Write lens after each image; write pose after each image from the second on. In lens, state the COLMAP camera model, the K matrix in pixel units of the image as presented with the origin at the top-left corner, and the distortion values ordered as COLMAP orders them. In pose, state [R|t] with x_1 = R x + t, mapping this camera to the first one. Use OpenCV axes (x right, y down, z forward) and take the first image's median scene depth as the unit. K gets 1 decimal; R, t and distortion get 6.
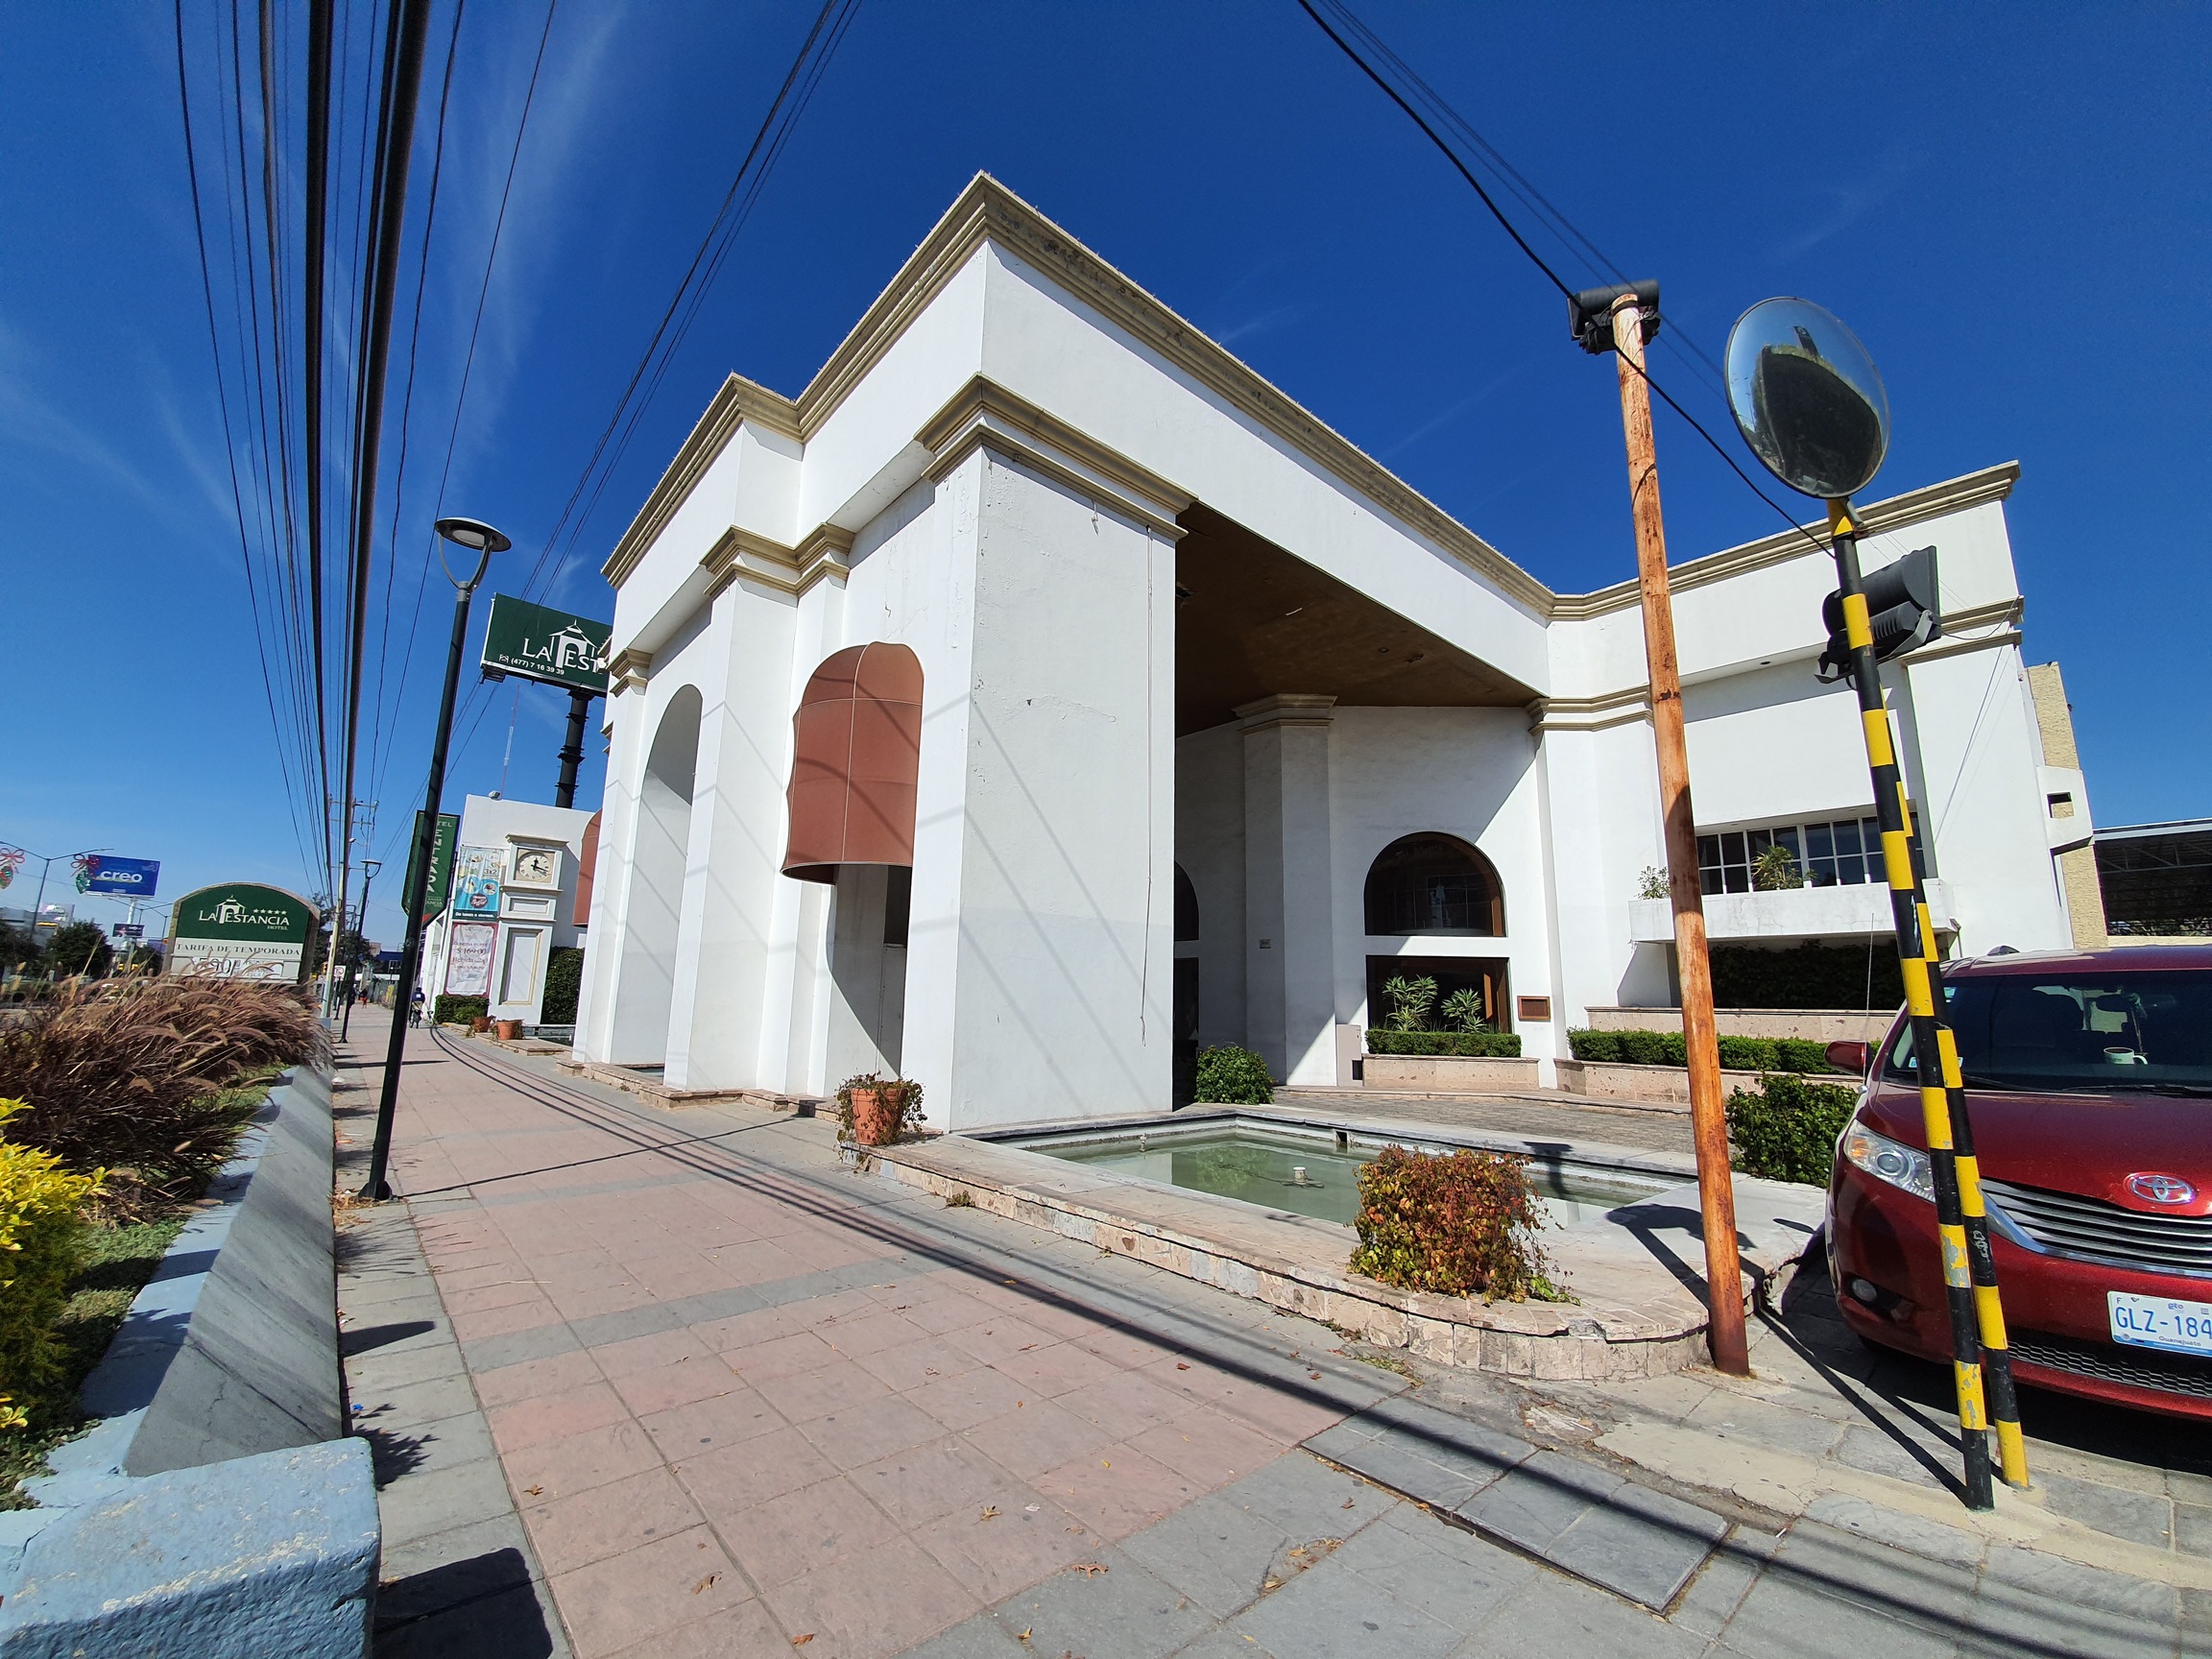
lens RADIAL K [[880.1, 0, 1099.3], [0, 880.1, 851.4], [0, 0, 1]] dist [0.014372, -0.017380]
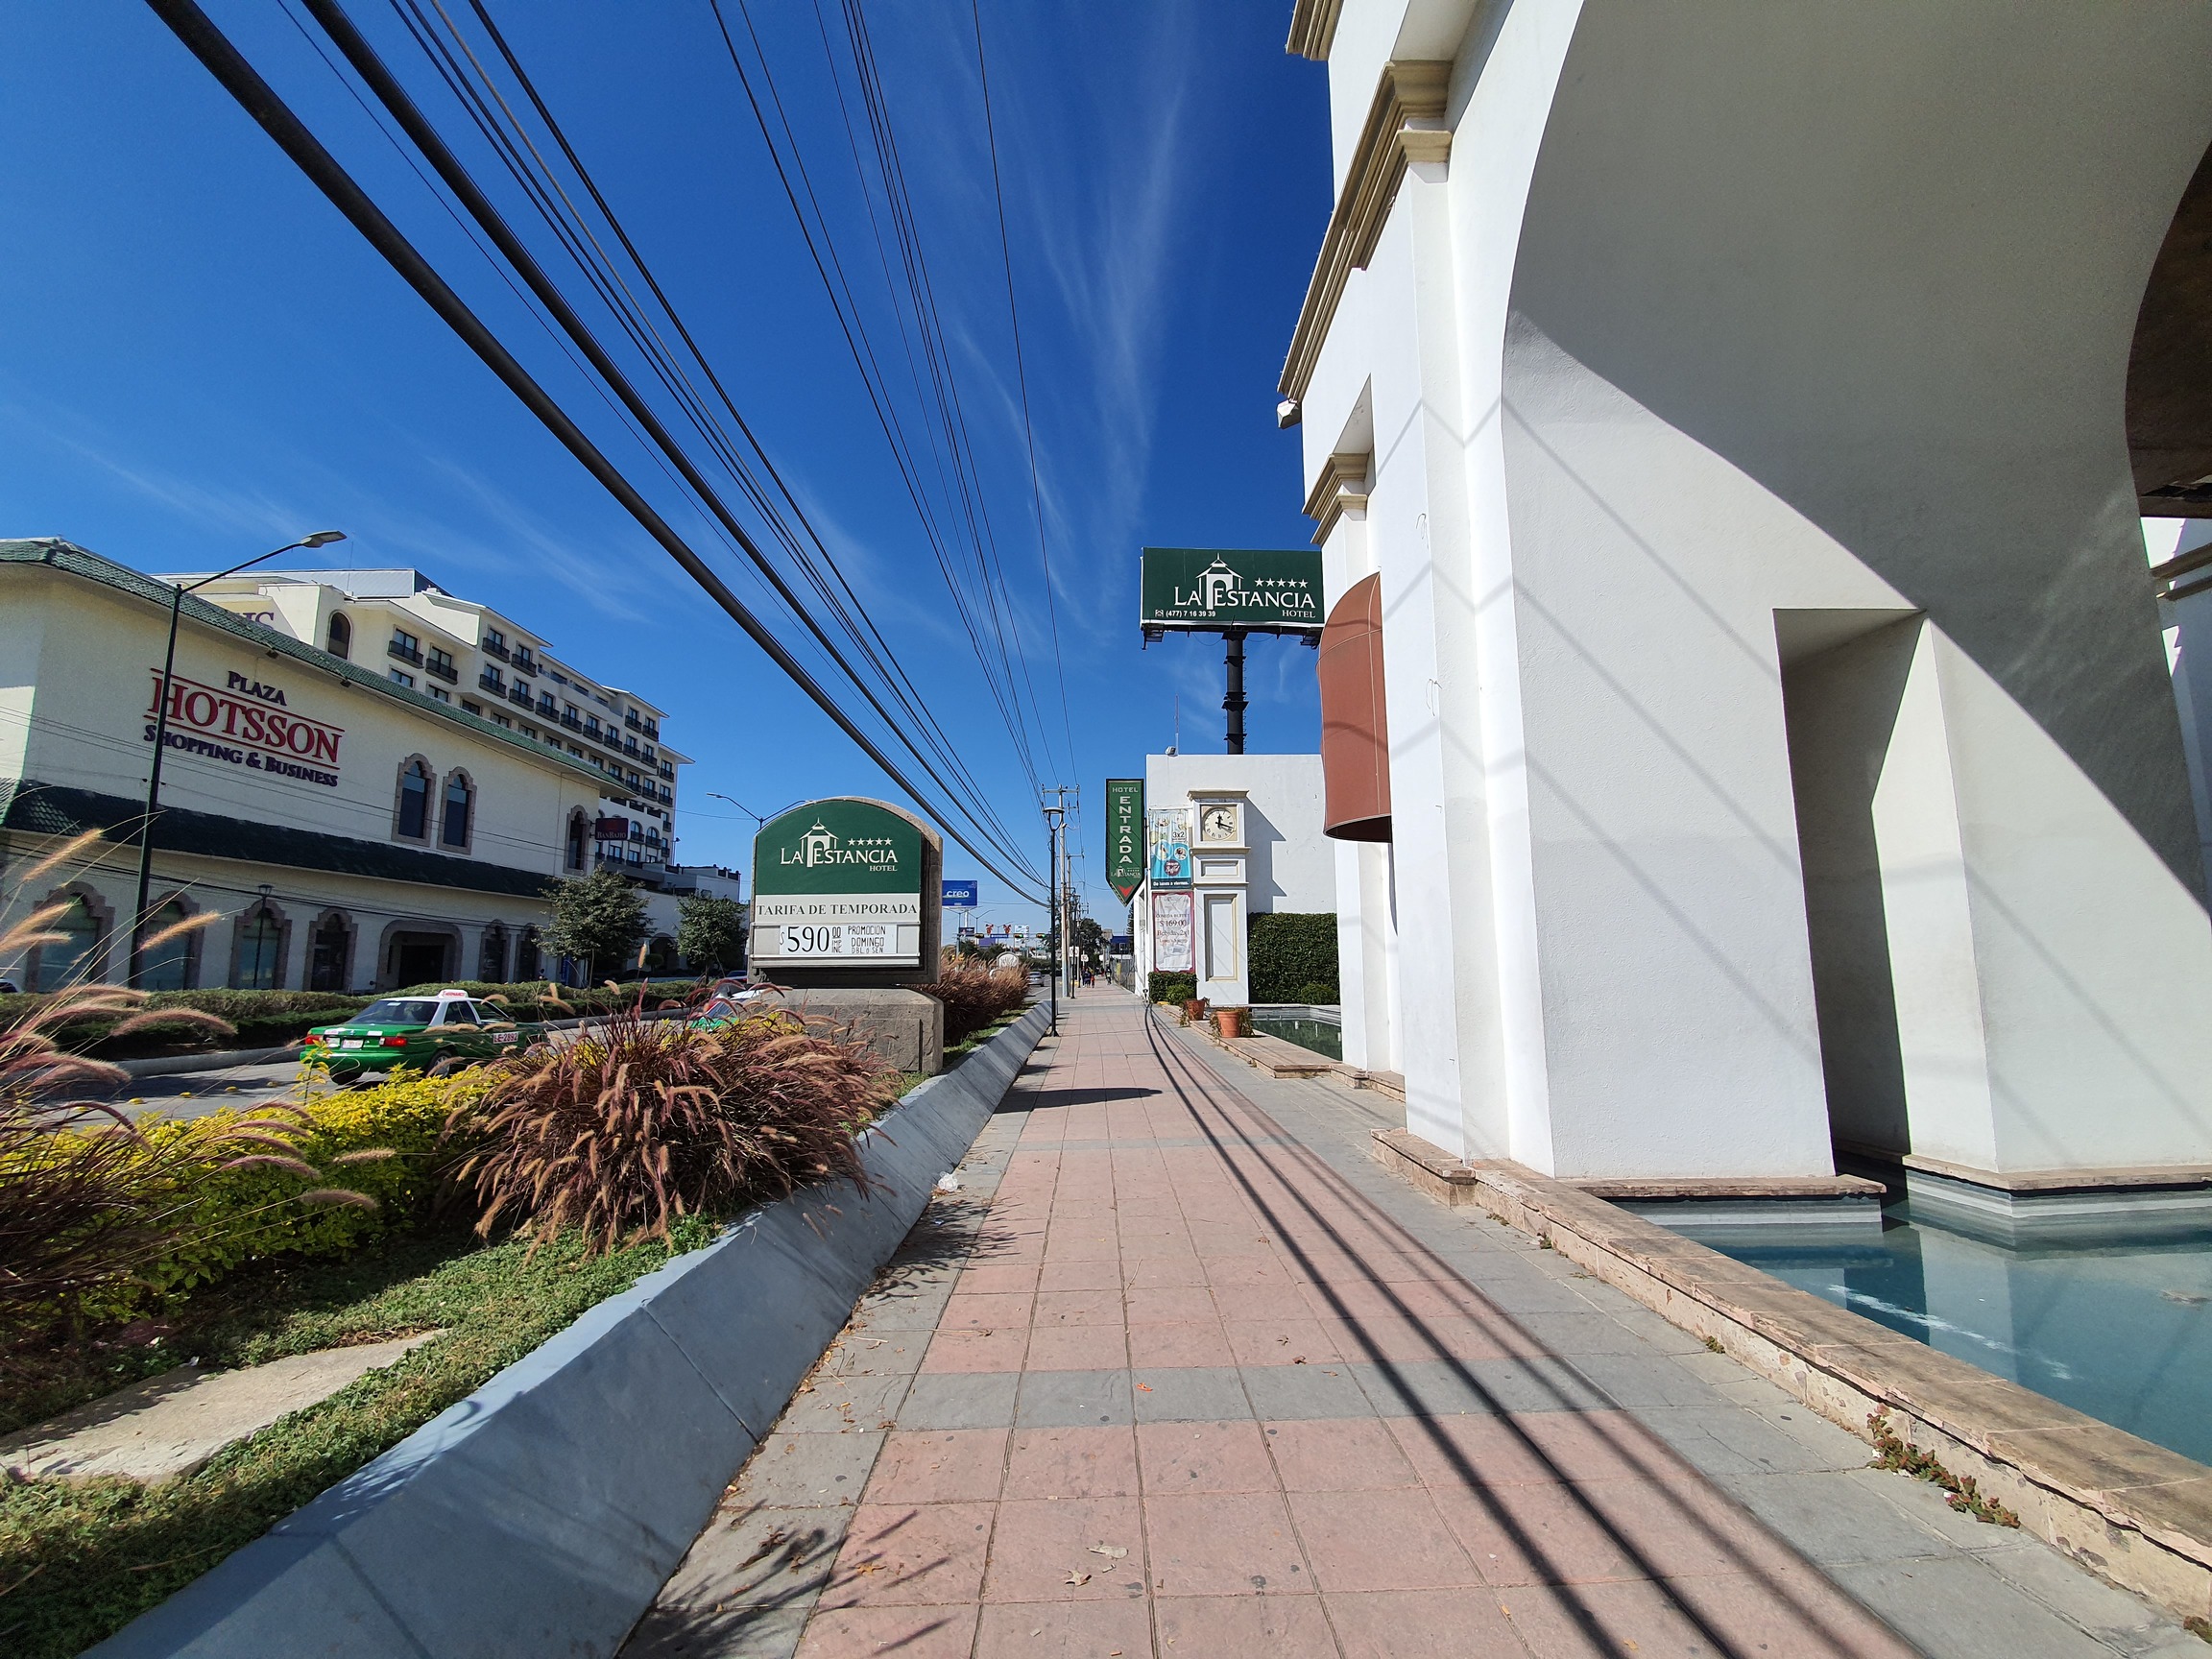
lens RADIAL K [[885.5, 0, 1097.5], [0, 885.5, 845.3], [0, 0, 1]] dist [0.012153, 0.000097]
pose [[0.761992, -0.115068, -0.637281, -0.386946], [0.134326, 0.990769, -0.018281, 0.085398], [0.633502, -0.071673, 0.770414, 0.544090]]
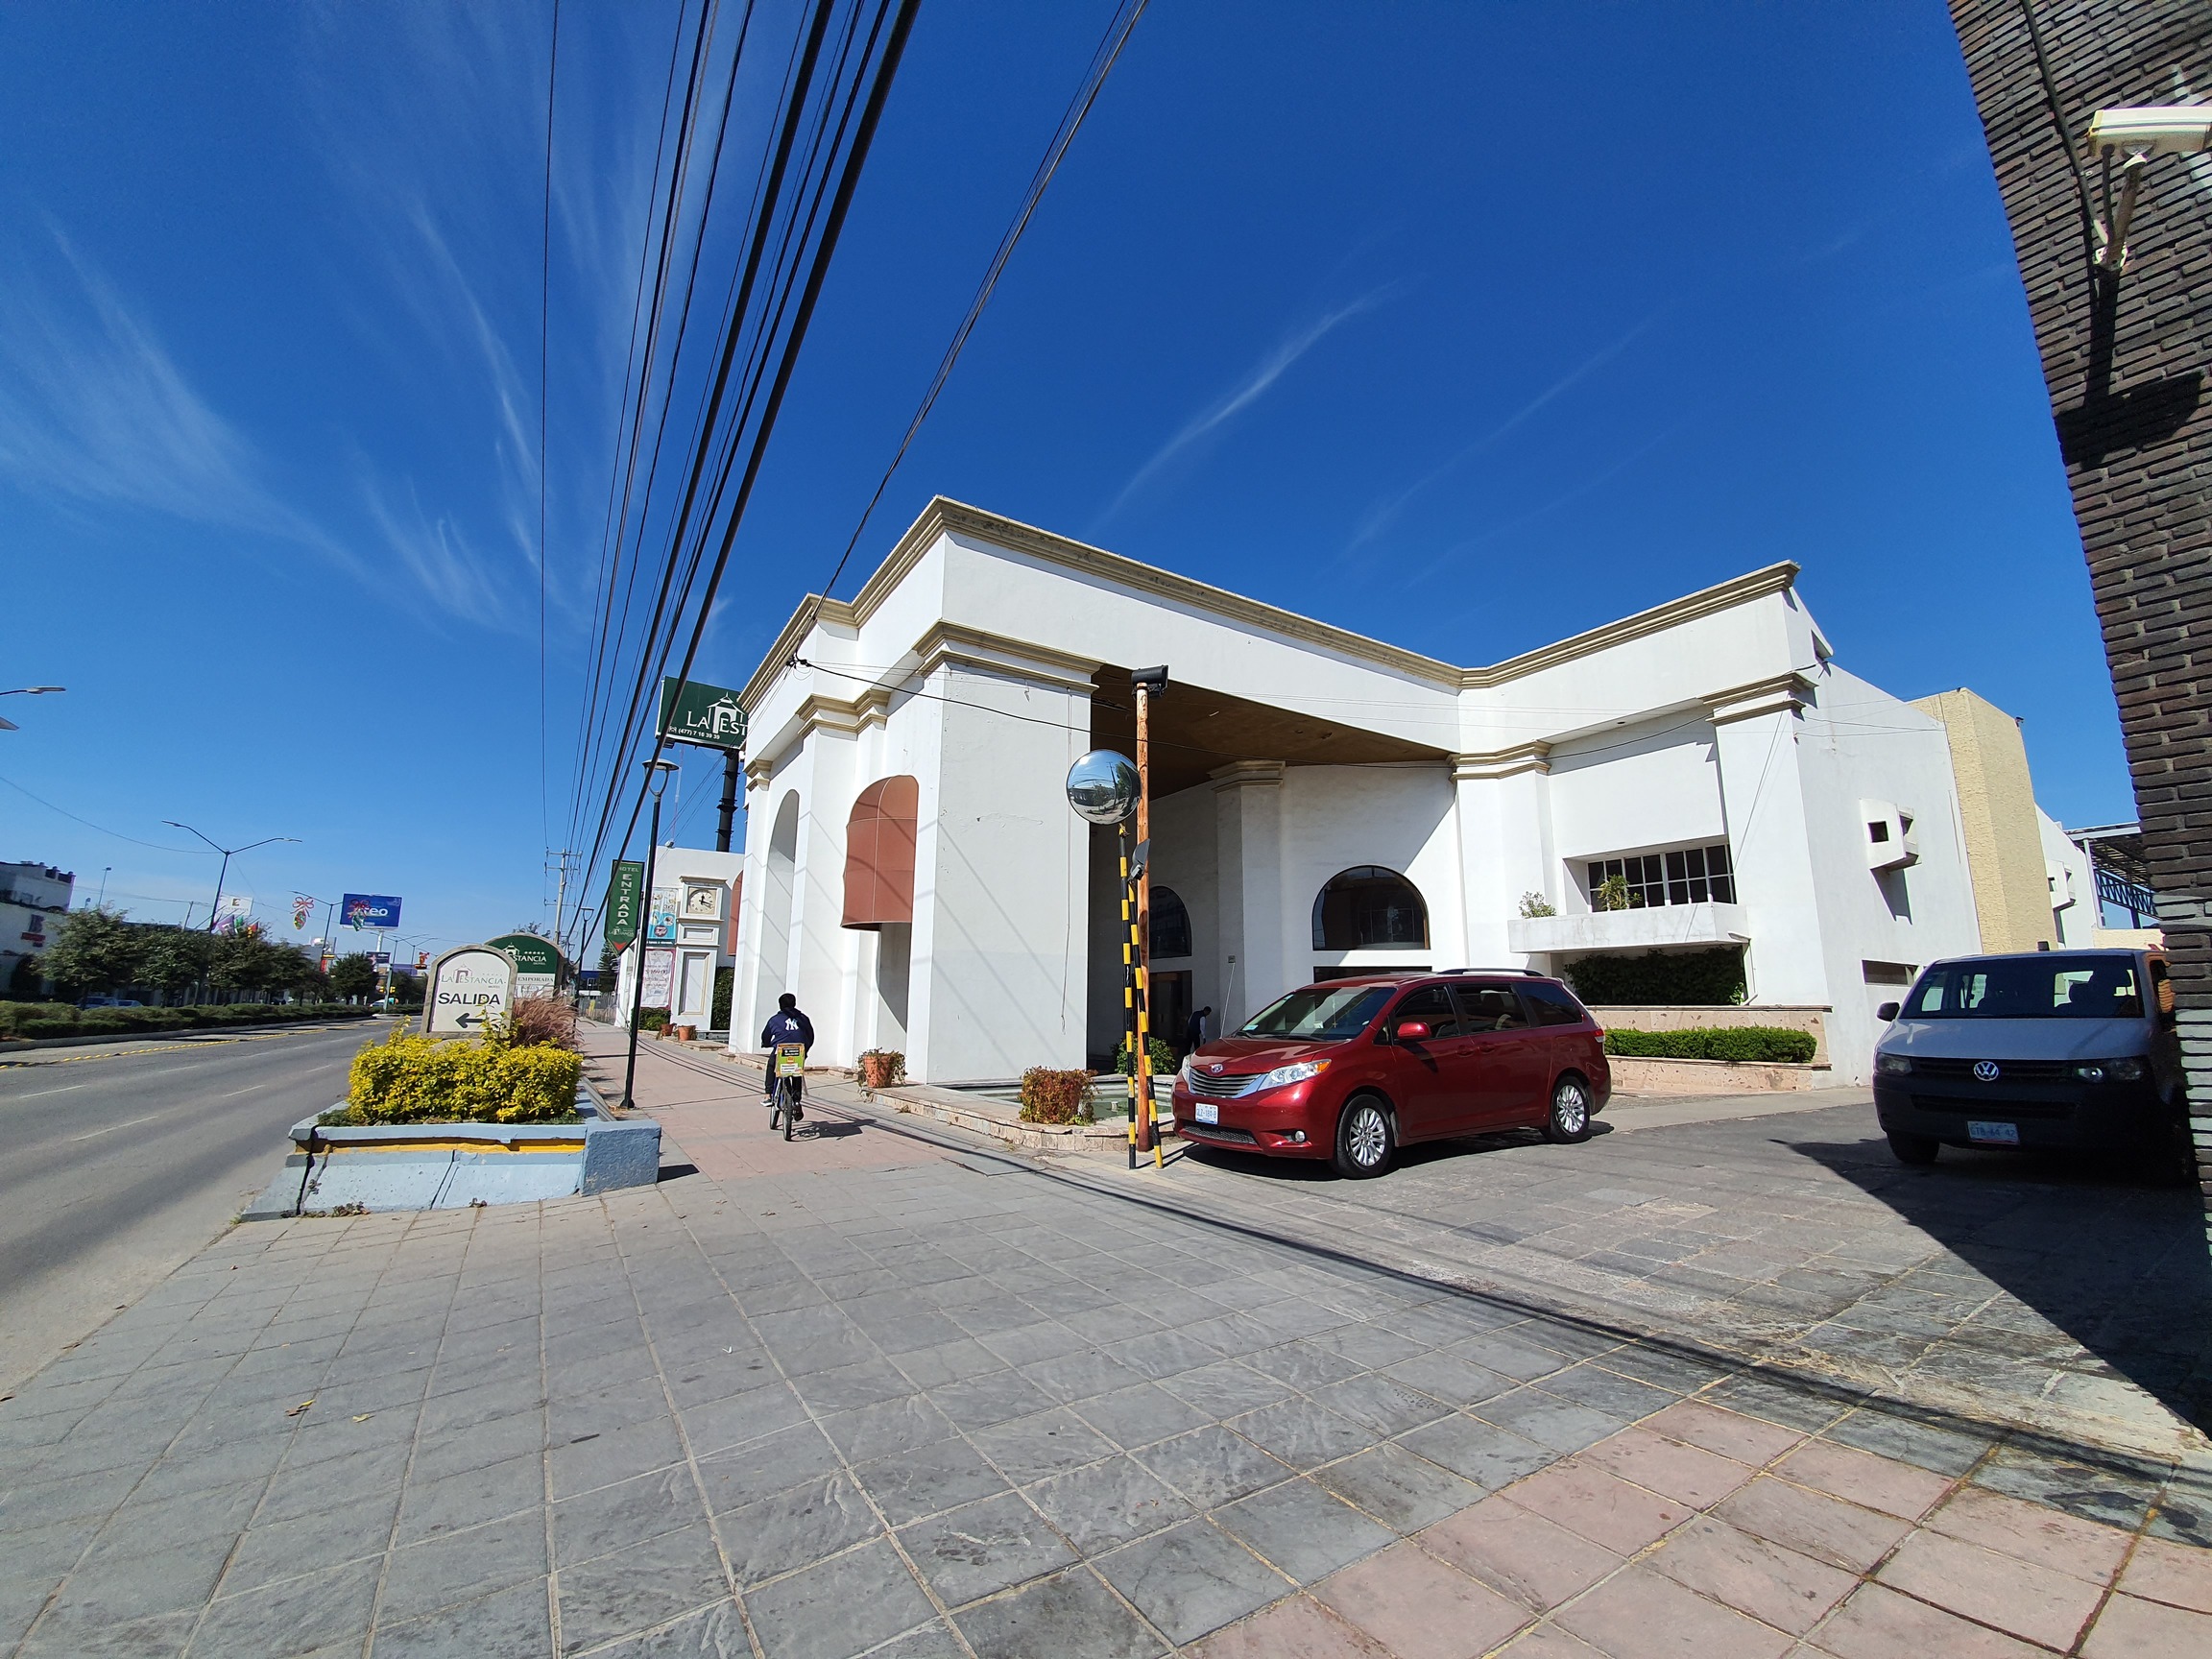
lens RADIAL K [[880.1, 0, 1099.3], [0, 880.1, 851.4], [0, 0, 1]] dist [0.014372, -0.017380]
pose [[0.988517, -0.037851, -0.146295, 0.190753], [0.036866, 0.999276, -0.009438, -0.045537], [0.146546, 0.003936, 0.989196, -0.284798]]
